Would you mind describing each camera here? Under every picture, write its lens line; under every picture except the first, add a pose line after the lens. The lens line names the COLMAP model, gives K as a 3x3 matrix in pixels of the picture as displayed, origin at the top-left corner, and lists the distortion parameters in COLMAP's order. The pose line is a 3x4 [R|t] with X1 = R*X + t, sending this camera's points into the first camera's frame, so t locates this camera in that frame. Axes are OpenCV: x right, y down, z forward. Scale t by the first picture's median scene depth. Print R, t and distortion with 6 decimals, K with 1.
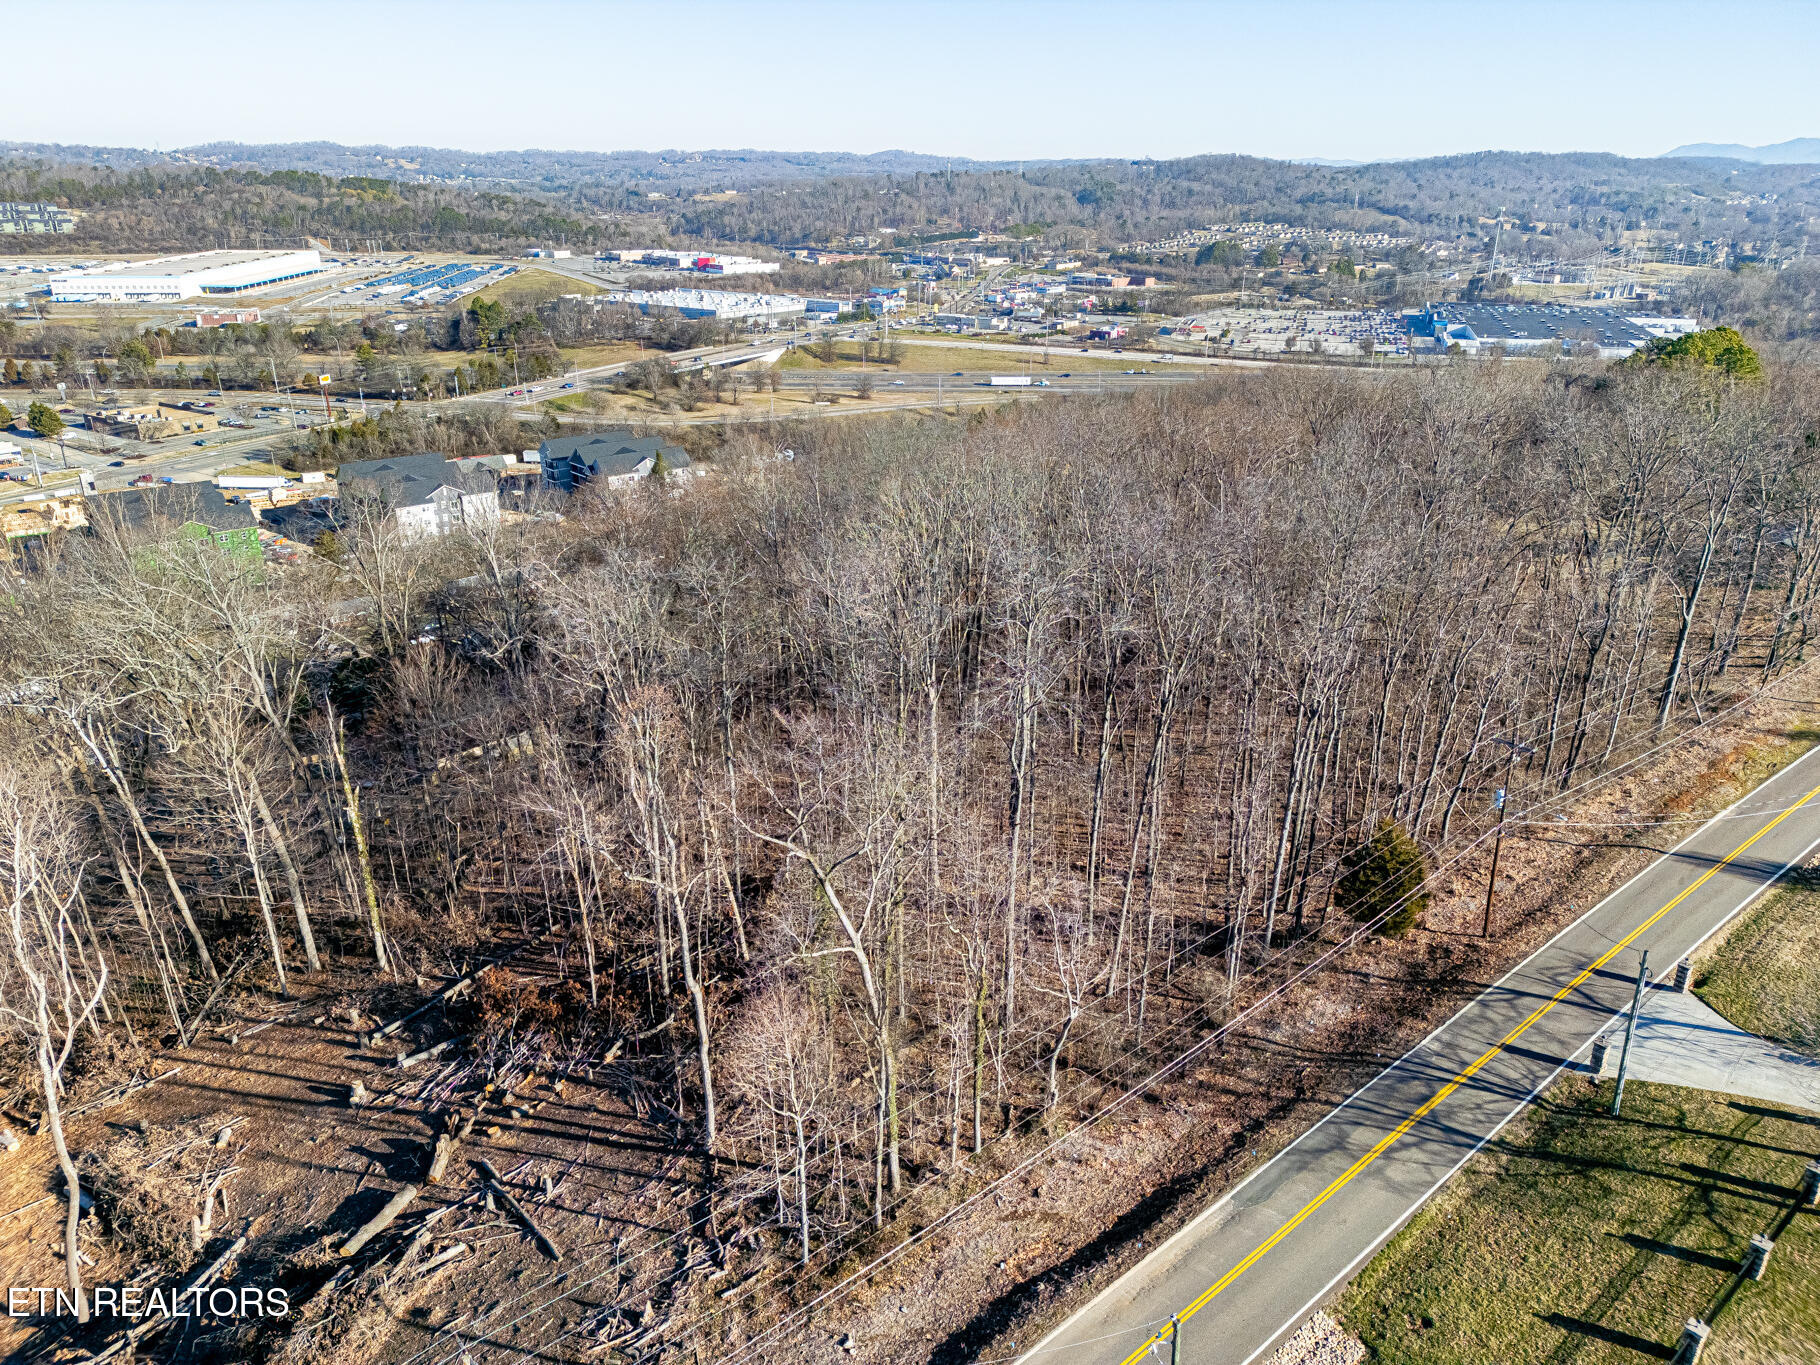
lens RADIAL K [[1274.3, 0, 903.2], [0, 1274.3, 725.3], [0, 0, 1]] dist [0.062341, -0.056143]
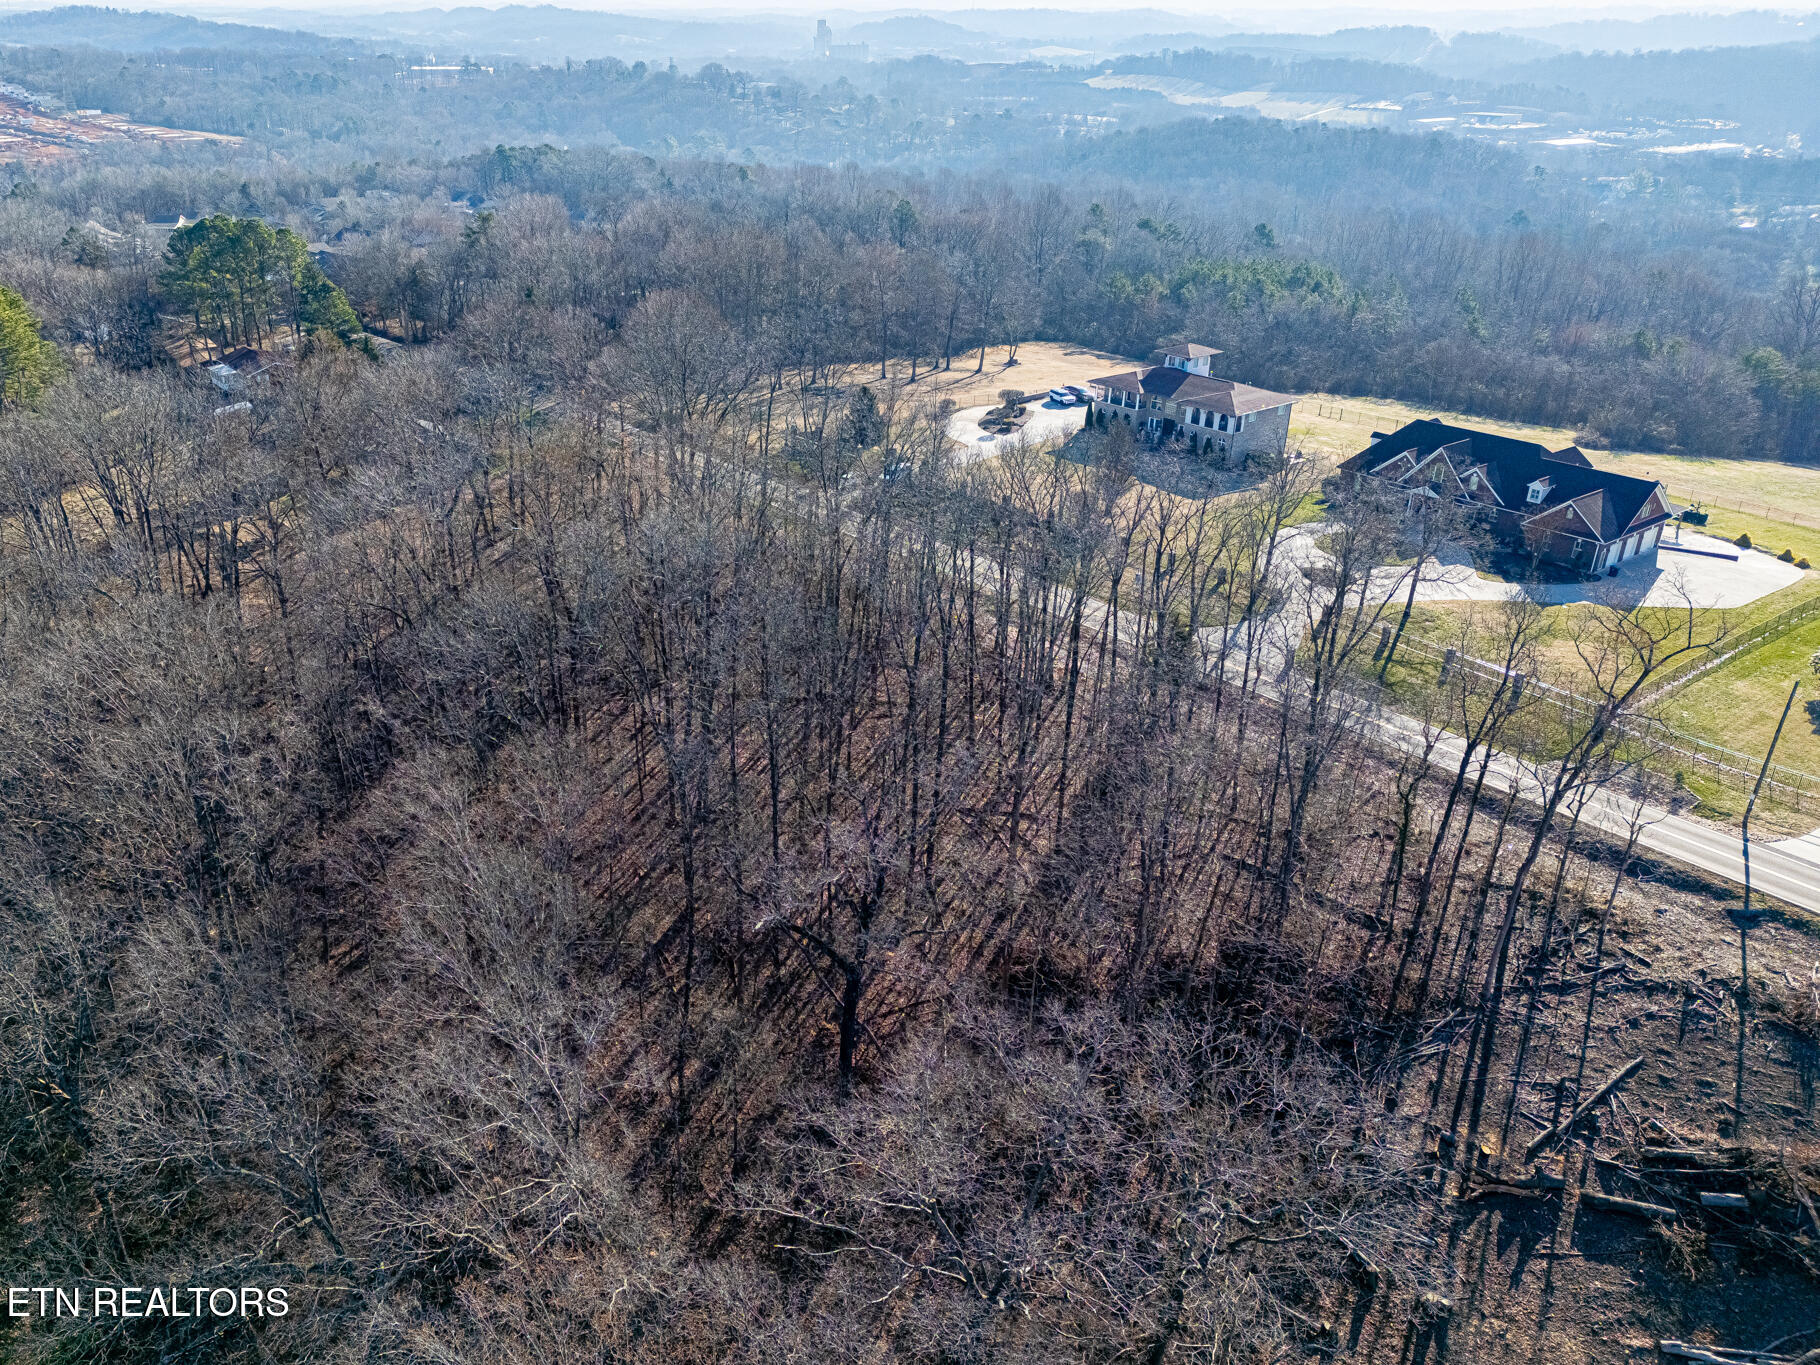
lens RADIAL K [[1473.6, 0, 763.2], [0, 1473.6, 729.4], [0, 0, 1]] dist [0.054902, -0.050914]
pose [[0.065629, -0.437997, 0.896577, -0.108384], [0.396939, 0.835823, 0.379262, -0.056654], [-0.915496, 0.330996, 0.228712, 0.094725]]
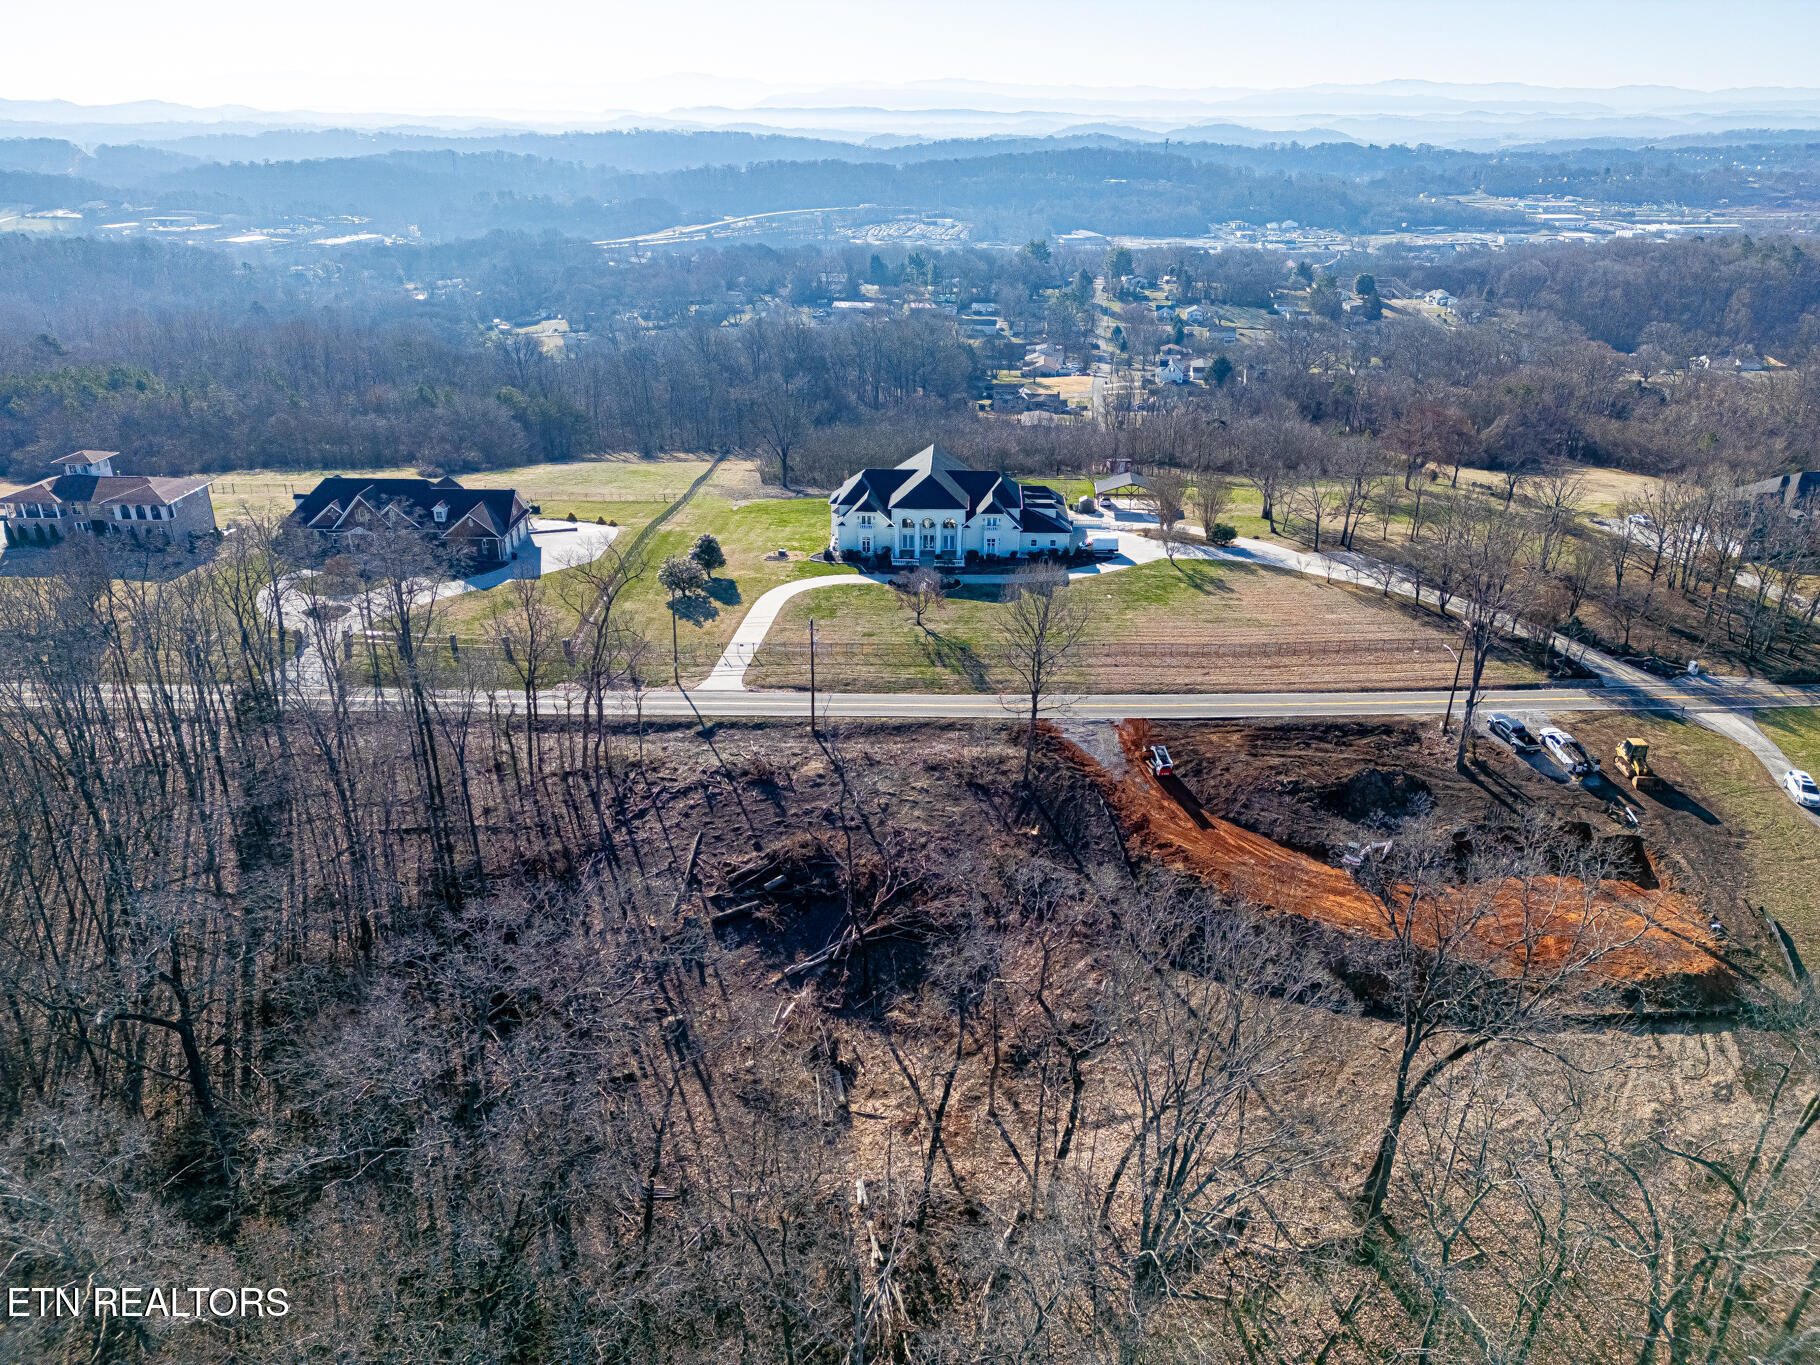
lens RADIAL K [[1274.3, 0, 903.2], [0, 1274.3, 725.3], [0, 0, 1]] dist [0.062341, -0.056143]
pose [[-0.752512, -0.284837, 0.593796, -0.119062], [0.251836, 0.708653, 0.659082, -0.070168], [-0.608526, 0.645506, -0.461538, 0.114678]]
